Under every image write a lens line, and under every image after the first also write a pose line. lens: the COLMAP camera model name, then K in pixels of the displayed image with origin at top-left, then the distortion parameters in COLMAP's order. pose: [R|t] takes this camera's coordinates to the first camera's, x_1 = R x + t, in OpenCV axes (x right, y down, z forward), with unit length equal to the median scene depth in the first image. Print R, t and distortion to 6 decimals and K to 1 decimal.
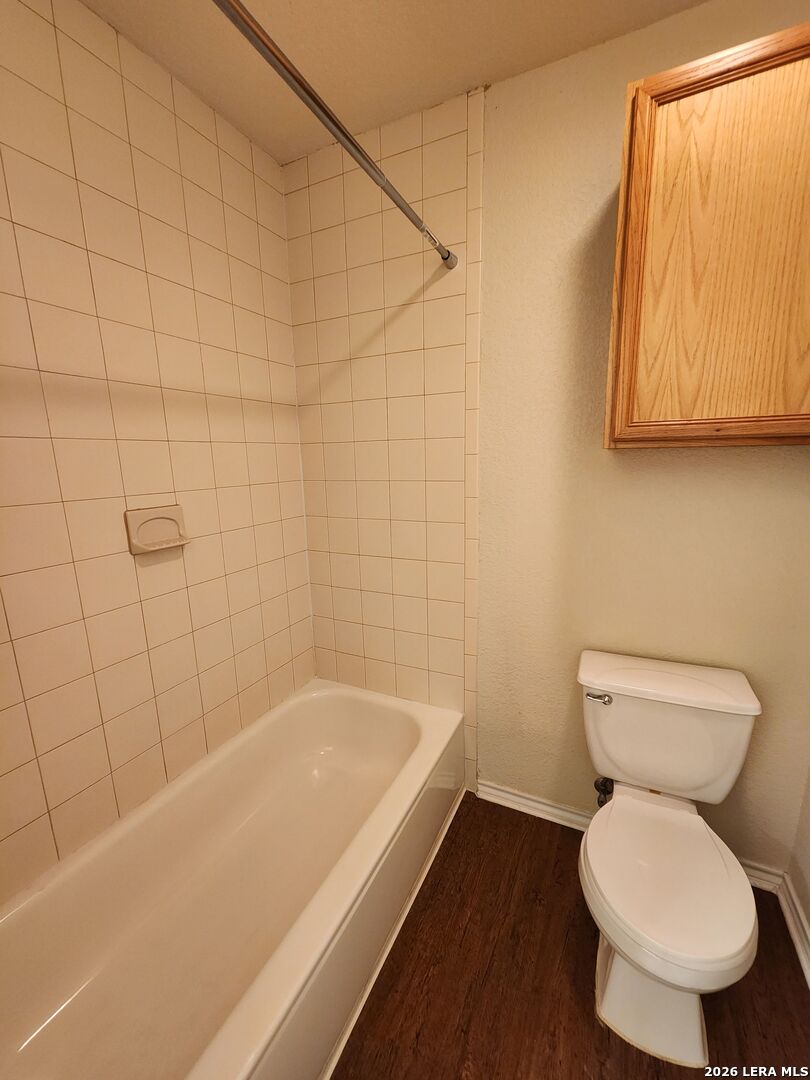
lens RADIAL K [[440.3, 0, 403.9], [0, 440.3, 545.9], [0, 0, 1]] dist [0.002313, -0.001852]
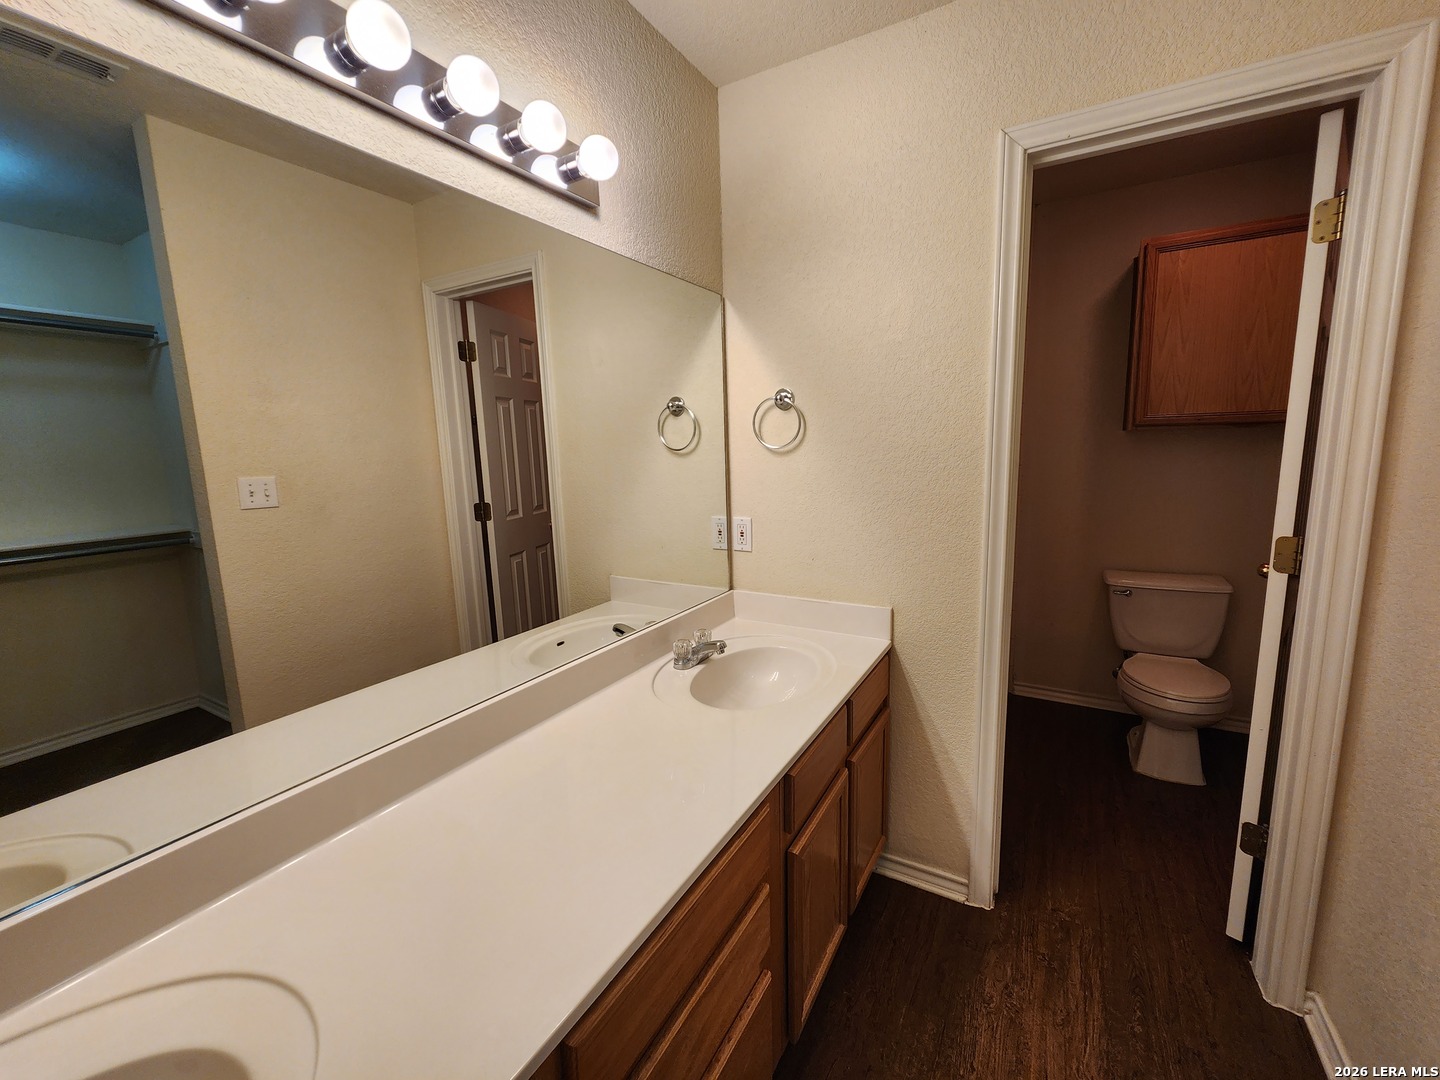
lens RADIAL K [[587.1, 0, 710.8], [0, 587.1, 534.8], [0, 0, 1]] dist [0.002313, -0.001852]
pose [[0.996842, 0.010234, -0.078747, -0.938714], [-0.015021, 0.998059, -0.060429, 0.330008], [0.077976, 0.061421, 0.995061, -1.316834]]
